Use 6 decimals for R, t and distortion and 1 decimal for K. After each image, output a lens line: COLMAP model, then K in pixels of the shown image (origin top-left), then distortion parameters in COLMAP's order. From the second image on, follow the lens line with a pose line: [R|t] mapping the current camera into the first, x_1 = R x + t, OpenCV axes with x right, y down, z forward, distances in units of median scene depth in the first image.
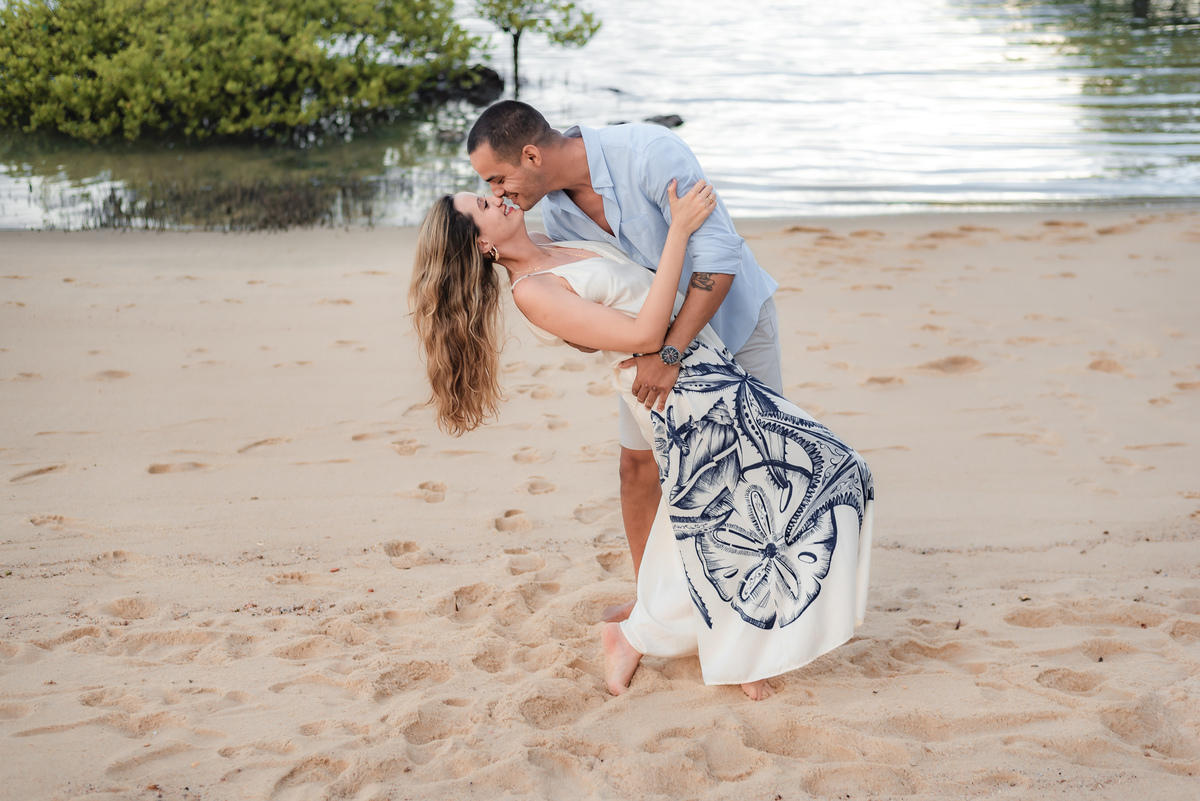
lens RADIAL K [[1692.6, 0, 612.8], [0, 1692.6, 372.6], [0, 0, 1]] dist [0.003773, 0.043794]
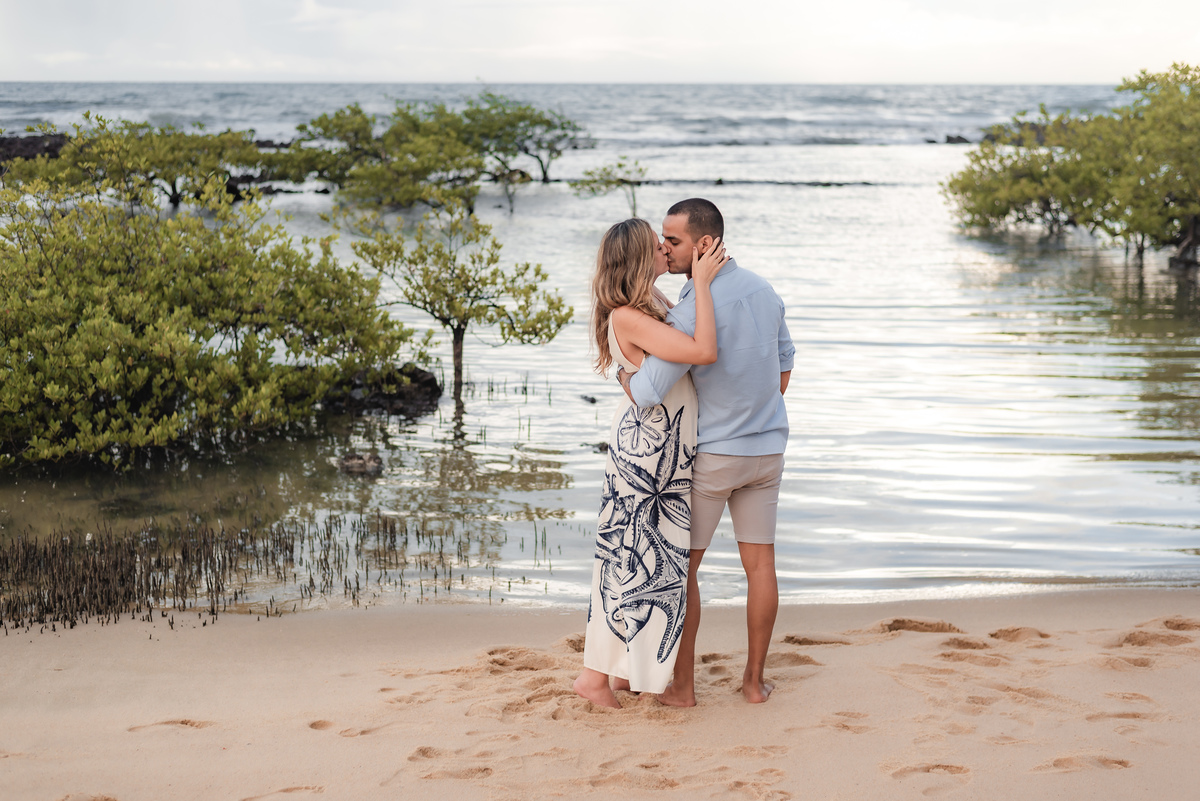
lens RADIAL K [[1737.0, 0, 563.2], [0, 1737.0, 399.9], [0, 0, 1]] dist [-0.011713, -0.063724]
pose [[0.999994, 0.002583, -0.002133, -0.018092], [-0.002894, 0.986793, -0.161963, -0.086169], [0.001687, 0.161968, 0.986795, 0.496784]]
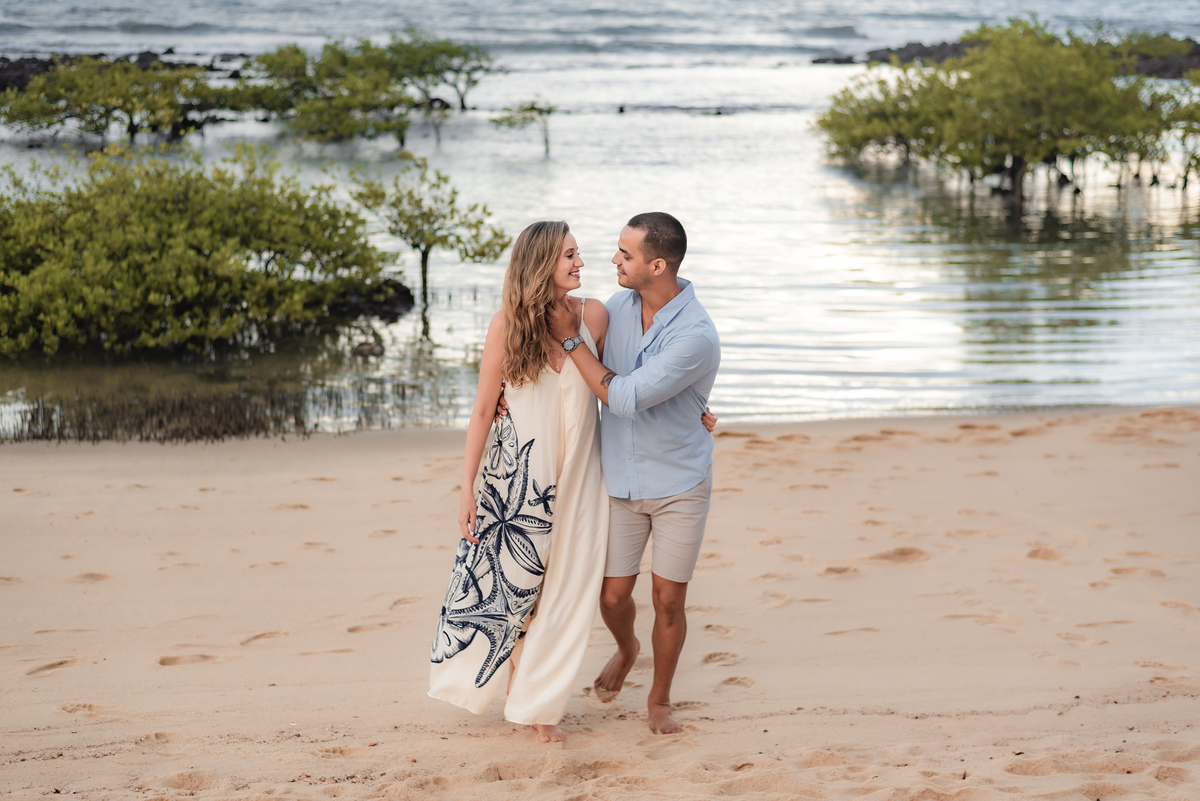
lens RADIAL K [[1746.8, 0, 599.4], [0, 1746.8, 373.1], [0, 0, 1]] dist [0.007434, 0.026603]
pose [[0.997371, -0.007096, 0.072121, -0.060928], [0.016189, 0.991862, -0.126284, 0.016098], [-0.070638, 0.127120, 0.989369, -0.075023]]
